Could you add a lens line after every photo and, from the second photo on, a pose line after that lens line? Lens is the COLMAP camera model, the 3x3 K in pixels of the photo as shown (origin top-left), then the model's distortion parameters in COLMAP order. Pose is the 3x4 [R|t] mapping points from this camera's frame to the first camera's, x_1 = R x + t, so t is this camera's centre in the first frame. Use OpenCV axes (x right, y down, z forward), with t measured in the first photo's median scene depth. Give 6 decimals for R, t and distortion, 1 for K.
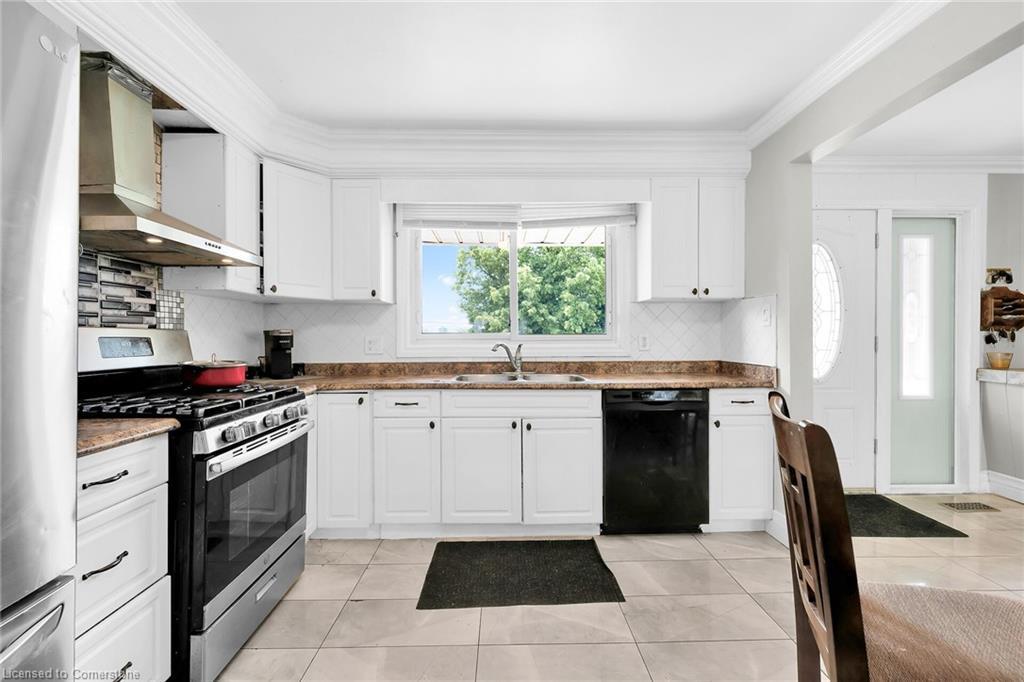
lens RADIAL K [[447.5, 0, 489.4], [0, 447.5, 339.8], [0, 0, 1]] dist [-0.000719, 0.000011]
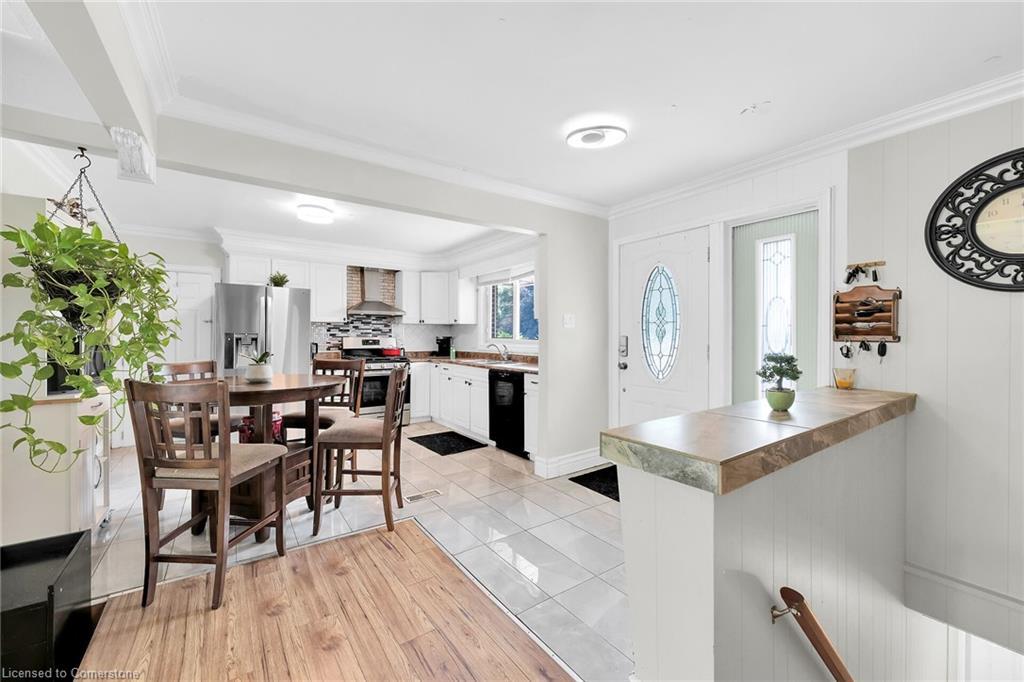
lens RADIAL K [[405.2, 0, 489.6], [0, 405.2, 336.6], [0, 0, 1]] dist [-0.000689, -0.000012]
pose [[0.523832, 0.005358, -0.851805, 1.746652], [-0.008980, 0.999959, 0.000768, -0.029870], [0.851774, 0.007247, 0.523859, 0.079992]]
